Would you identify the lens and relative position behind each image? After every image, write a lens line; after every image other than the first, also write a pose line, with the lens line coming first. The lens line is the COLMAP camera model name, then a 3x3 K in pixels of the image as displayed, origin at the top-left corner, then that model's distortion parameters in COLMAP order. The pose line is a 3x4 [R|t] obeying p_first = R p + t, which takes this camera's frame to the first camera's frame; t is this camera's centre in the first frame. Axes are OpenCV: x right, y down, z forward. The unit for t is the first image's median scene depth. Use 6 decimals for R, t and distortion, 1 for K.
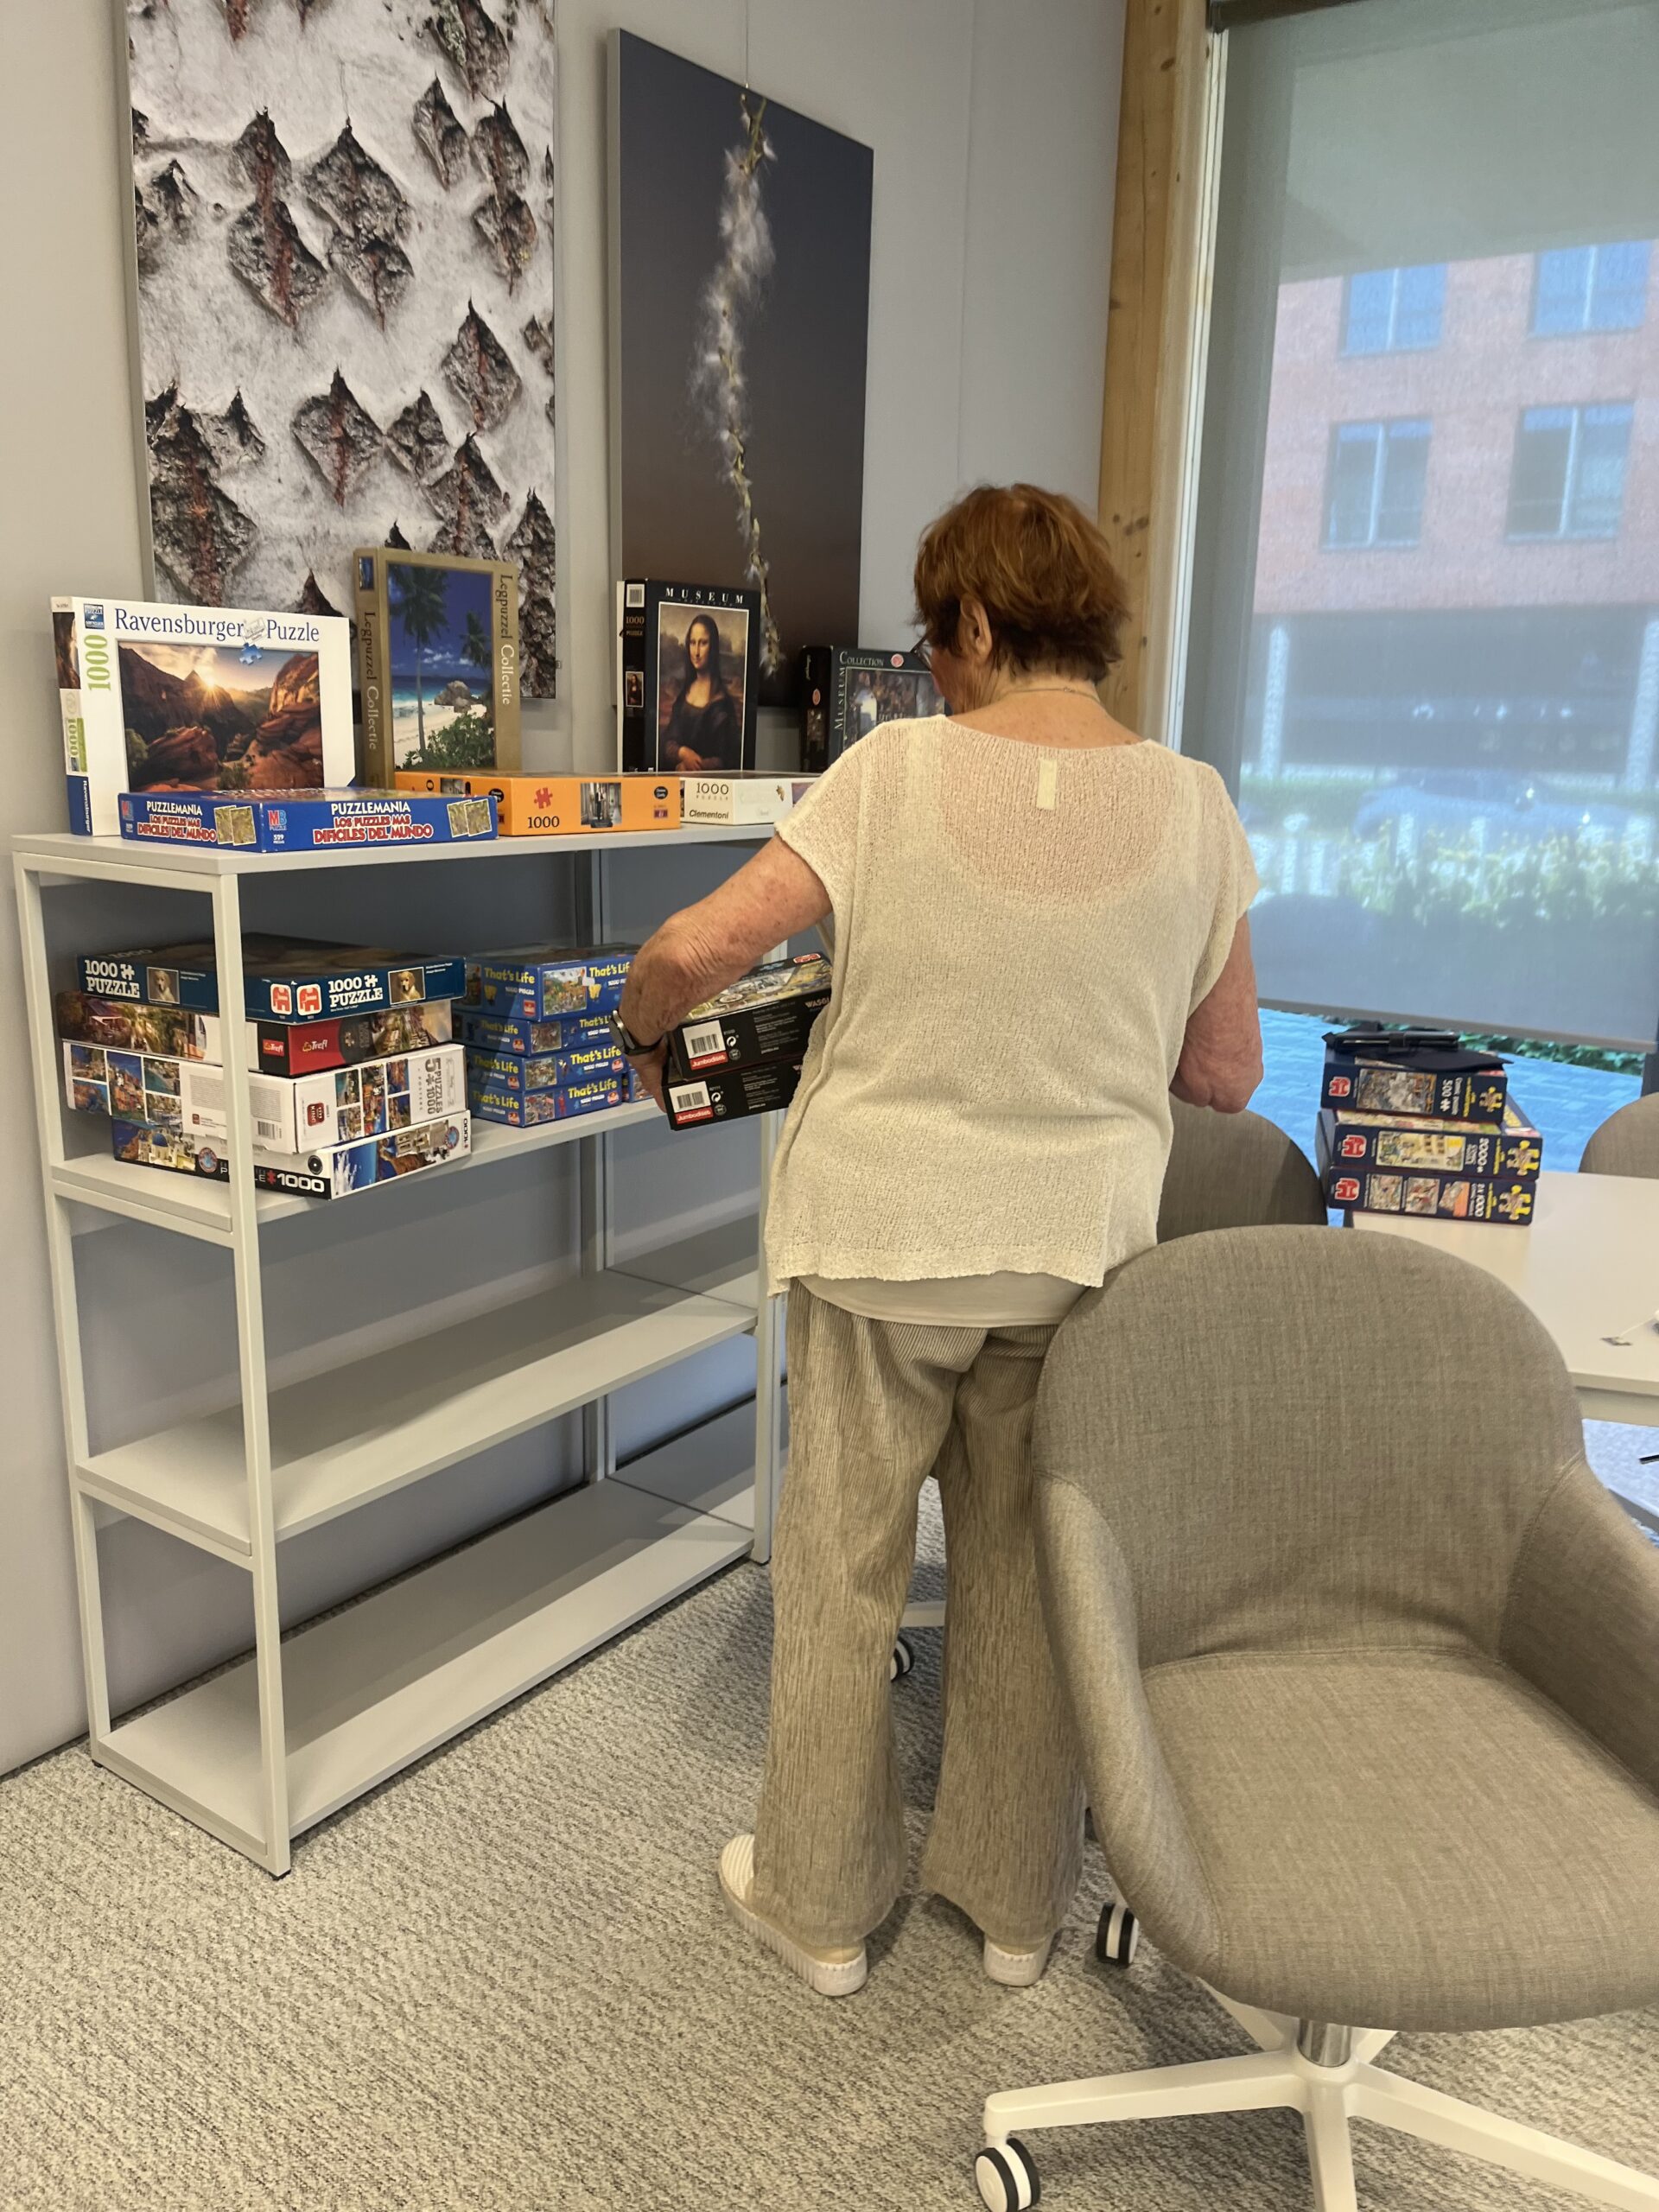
lens RADIAL K [[1670.8, 0, 829.5], [0, 1670.8, 1106.0], [0, 0, 1]] dist [0.047035, -0.067775]
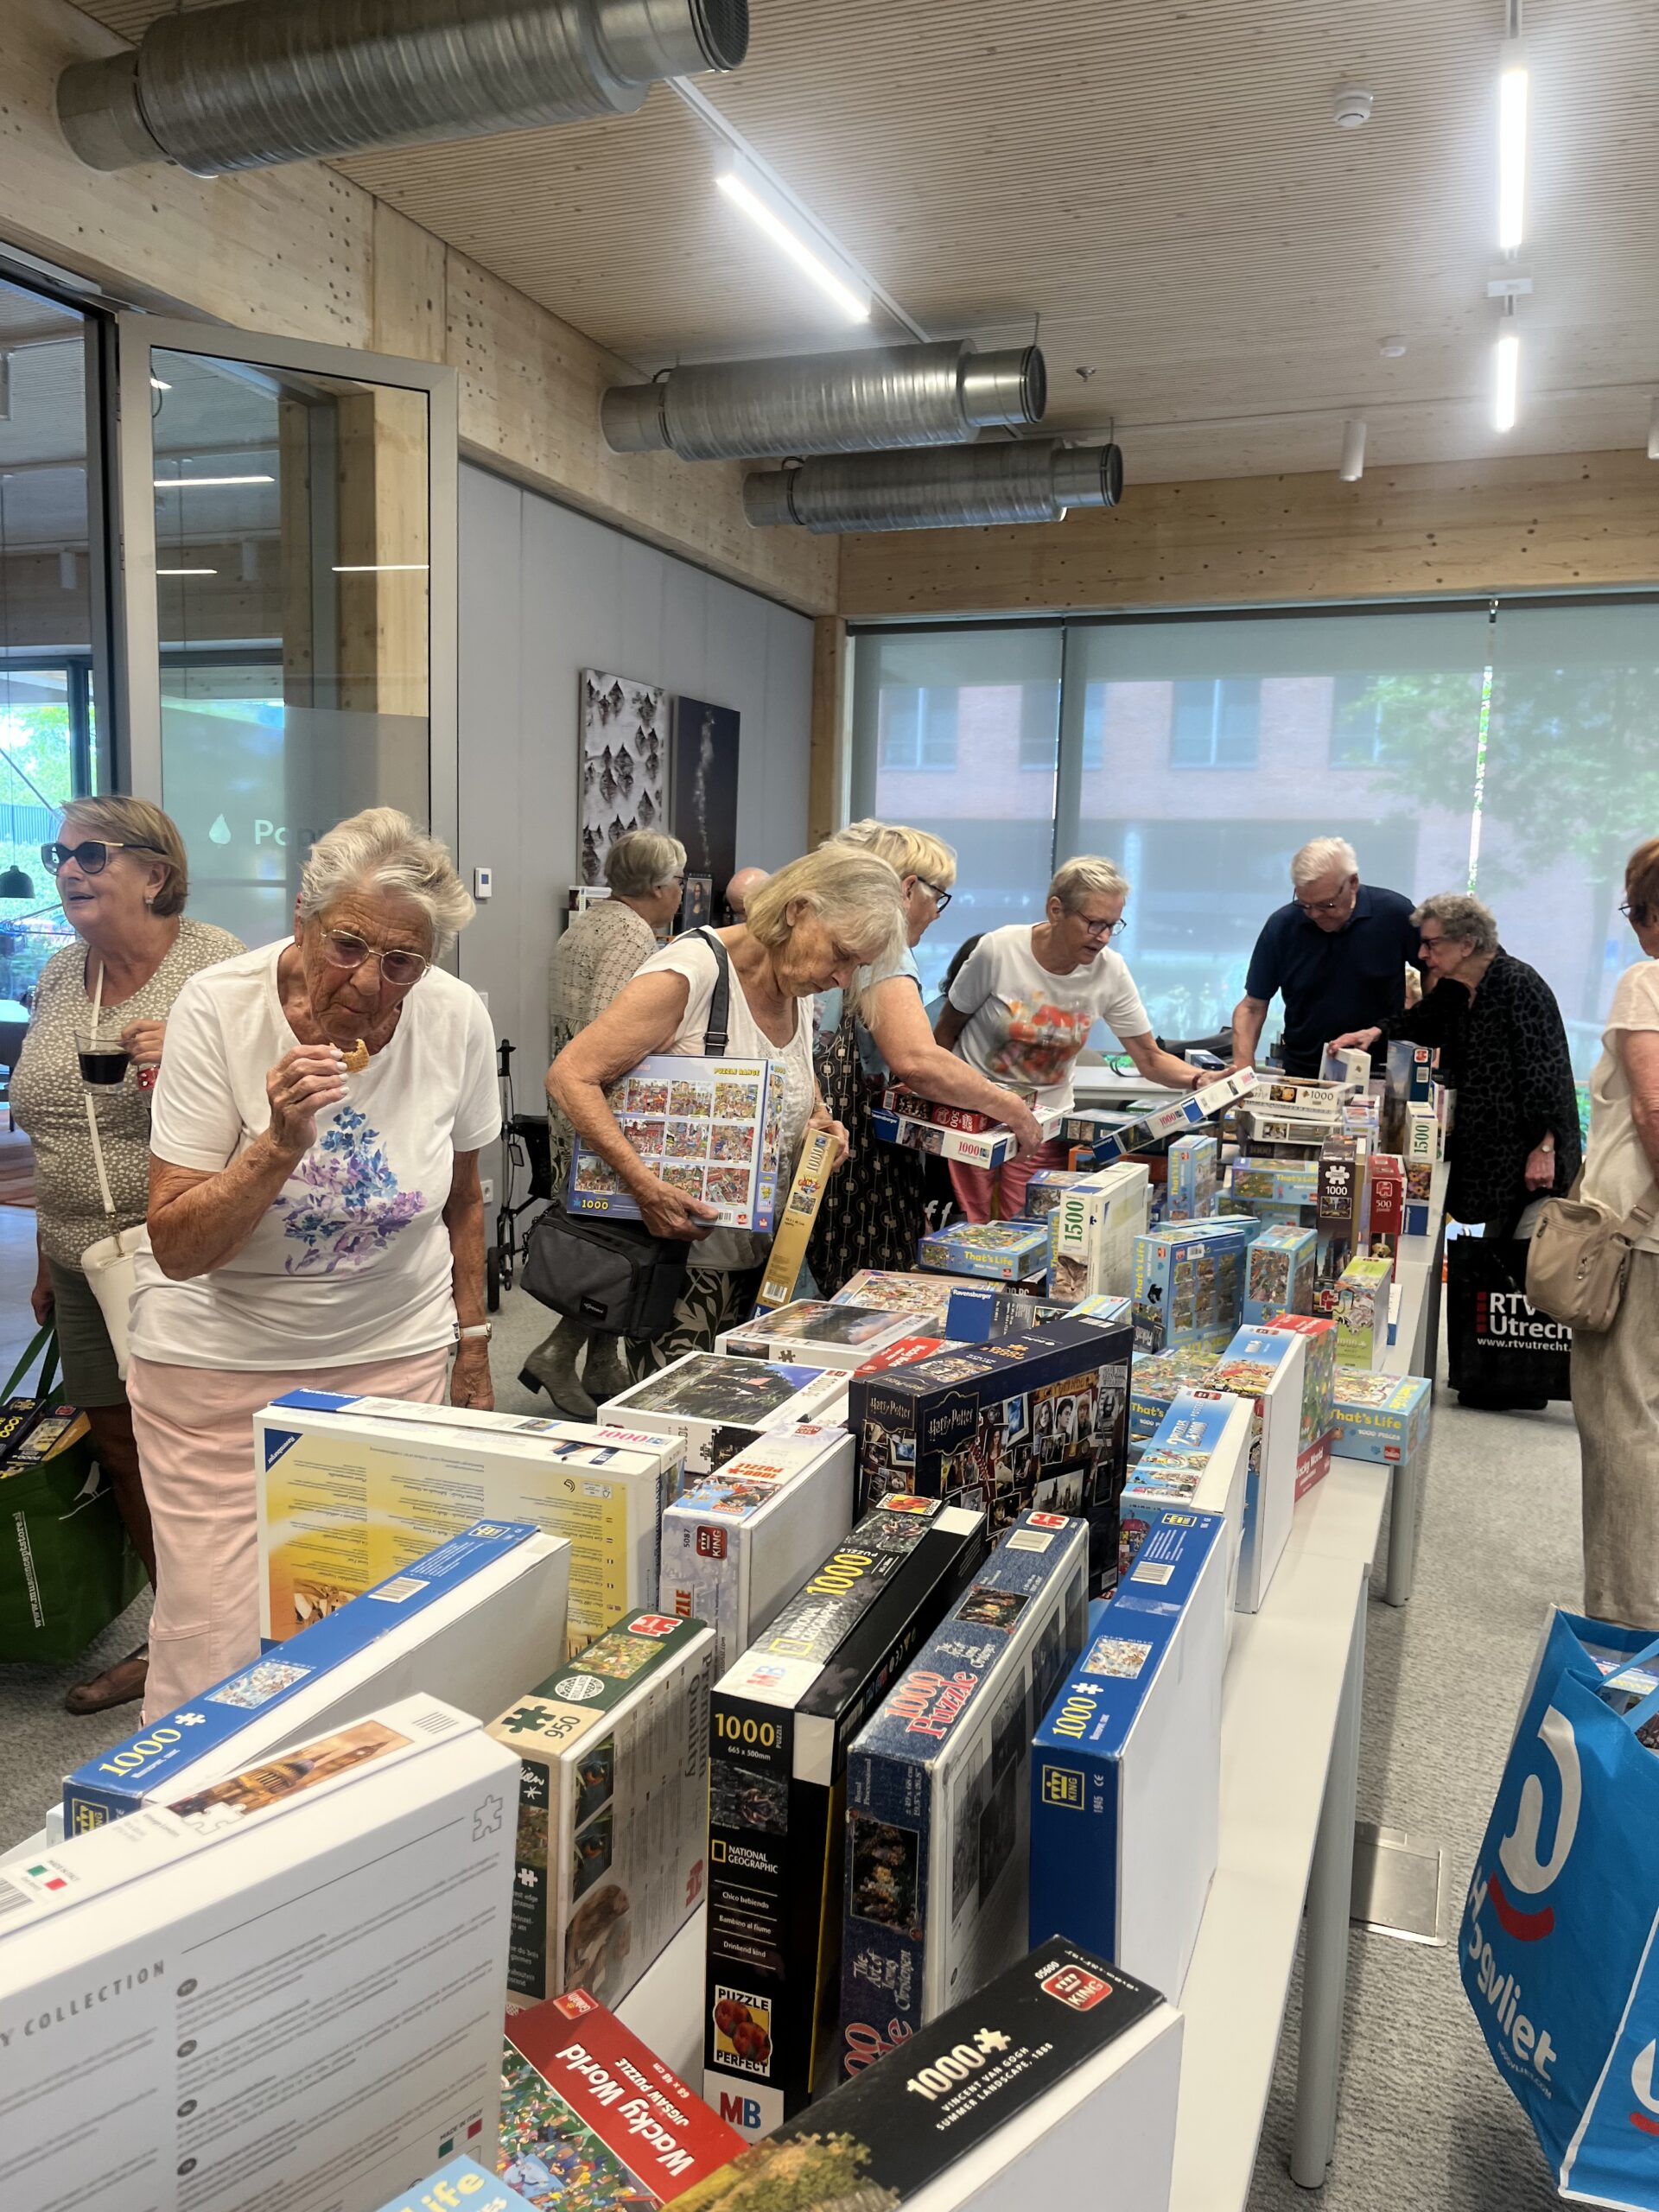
lens RADIAL K [[1670.8, 0, 829.5], [0, 1670.8, 1106.0], [0, 0, 1]] dist [0.047035, -0.067775]
pose [[0.970478, -0.023824, 0.240009, -0.667927], [0.049241, 0.993721, -0.100470, 0.460122], [-0.236108, 0.109322, 0.965558, -2.113011]]
